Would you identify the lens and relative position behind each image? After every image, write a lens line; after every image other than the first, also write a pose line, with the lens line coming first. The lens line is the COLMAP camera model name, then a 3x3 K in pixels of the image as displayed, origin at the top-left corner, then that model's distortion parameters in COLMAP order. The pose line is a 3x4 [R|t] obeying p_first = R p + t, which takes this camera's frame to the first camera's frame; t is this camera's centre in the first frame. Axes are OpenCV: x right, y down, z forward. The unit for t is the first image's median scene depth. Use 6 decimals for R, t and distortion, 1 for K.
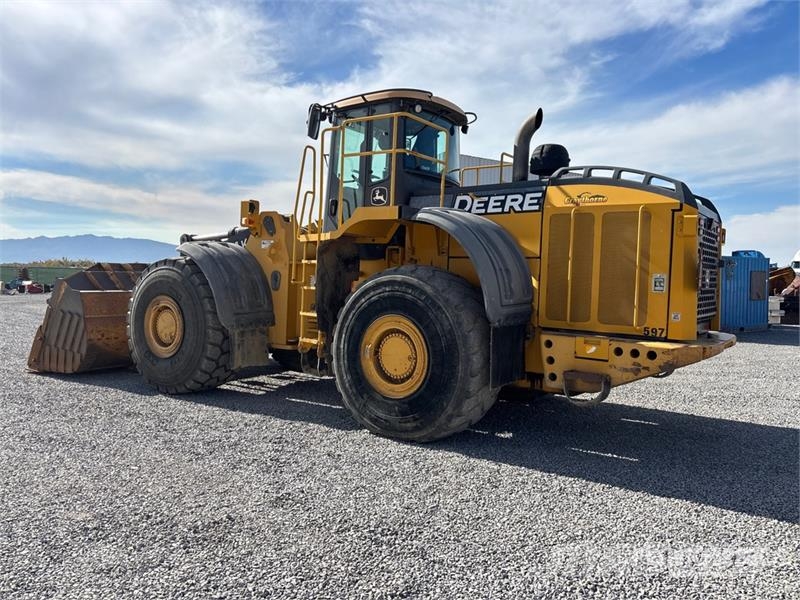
lens RADIAL K [[616.8, 0, 400.0], [0, 616.8, 300.0], [0, 0, 1]] dist [0.063469, -0.069258]
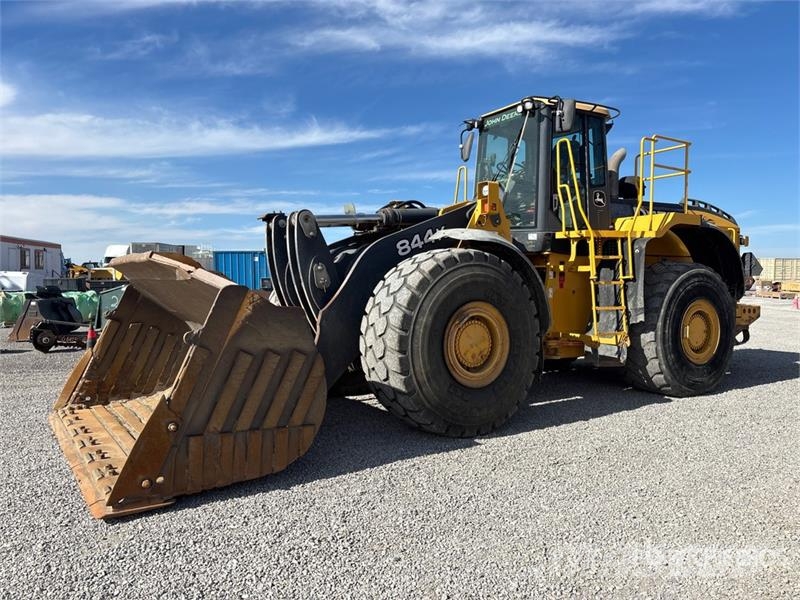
lens RADIAL K [[616.8, 0, 397.8], [0, 616.8, 297.0], [0, 0, 1]] dist [0.070097, -0.081438]
pose [[0.378362, -0.052444, 0.924171, -1.381980], [0.044709, 0.998264, 0.038344, -0.056522], [-0.924577, 0.026811, 0.380050, 1.036400]]
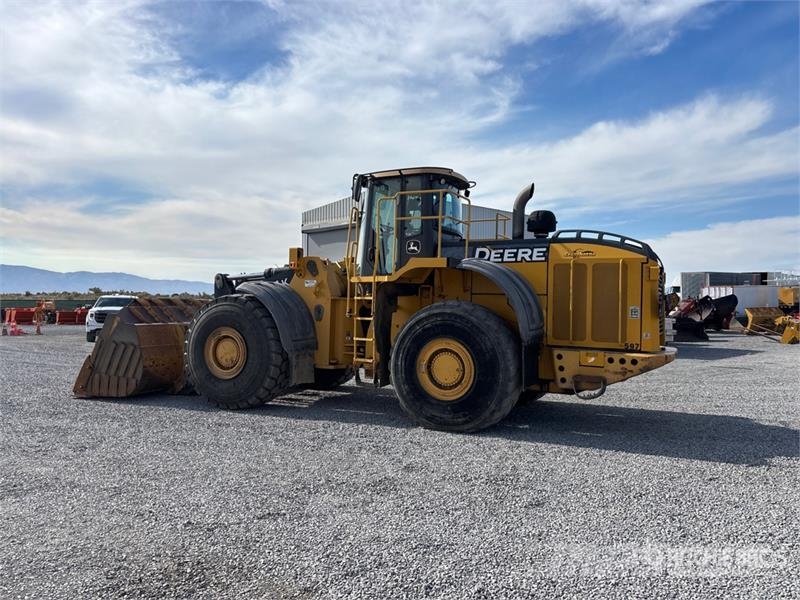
lens RADIAL K [[616.8, 0, 397.8], [0, 616.8, 297.0], [0, 0, 1]] dist [0.070097, -0.081438]
pose [[0.987788, -0.010160, 0.155473, -0.303486], [0.017303, 0.998853, -0.044655, -0.006886], [-0.154840, 0.046800, 0.986830, -0.300328]]
